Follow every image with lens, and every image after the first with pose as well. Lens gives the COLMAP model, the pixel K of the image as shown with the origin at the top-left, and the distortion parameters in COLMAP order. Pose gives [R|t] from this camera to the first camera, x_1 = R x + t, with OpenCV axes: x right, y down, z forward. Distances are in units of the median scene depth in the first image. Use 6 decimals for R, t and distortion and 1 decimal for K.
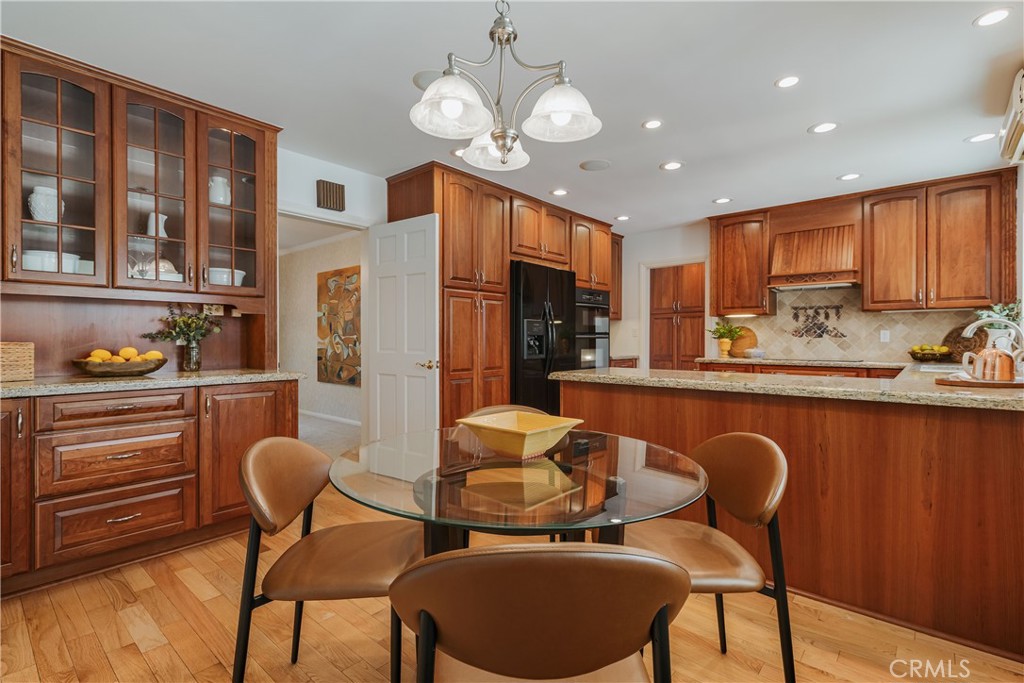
lens RADIAL K [[482.8, 0, 512.0], [0, 482.8, 341.5], [0, 0, 1]] dist [0.001320, 0.000191]
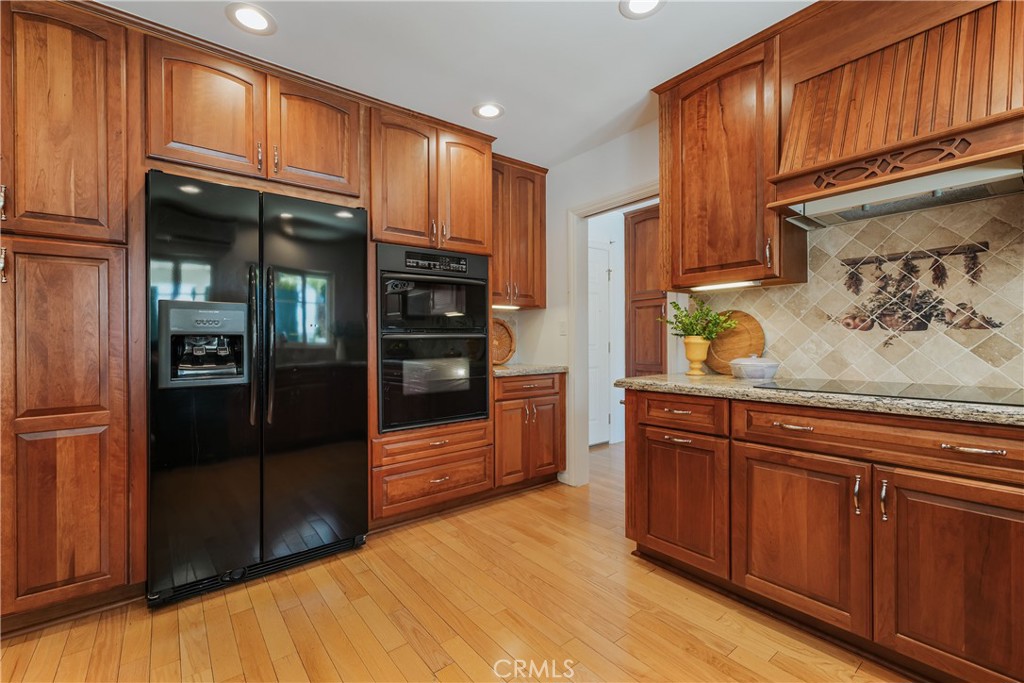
lens RADIAL K [[441.0, 0, 512.1], [0, 441.0, 342.6], [0, 0, 1]] dist [-0.000566, 0.000867]
pose [[0.981962, -0.010771, -0.188774, 0.373874], [0.010828, 0.999941, -0.000733, -0.001397], [0.188771, -0.001324, 0.982020, 0.576018]]
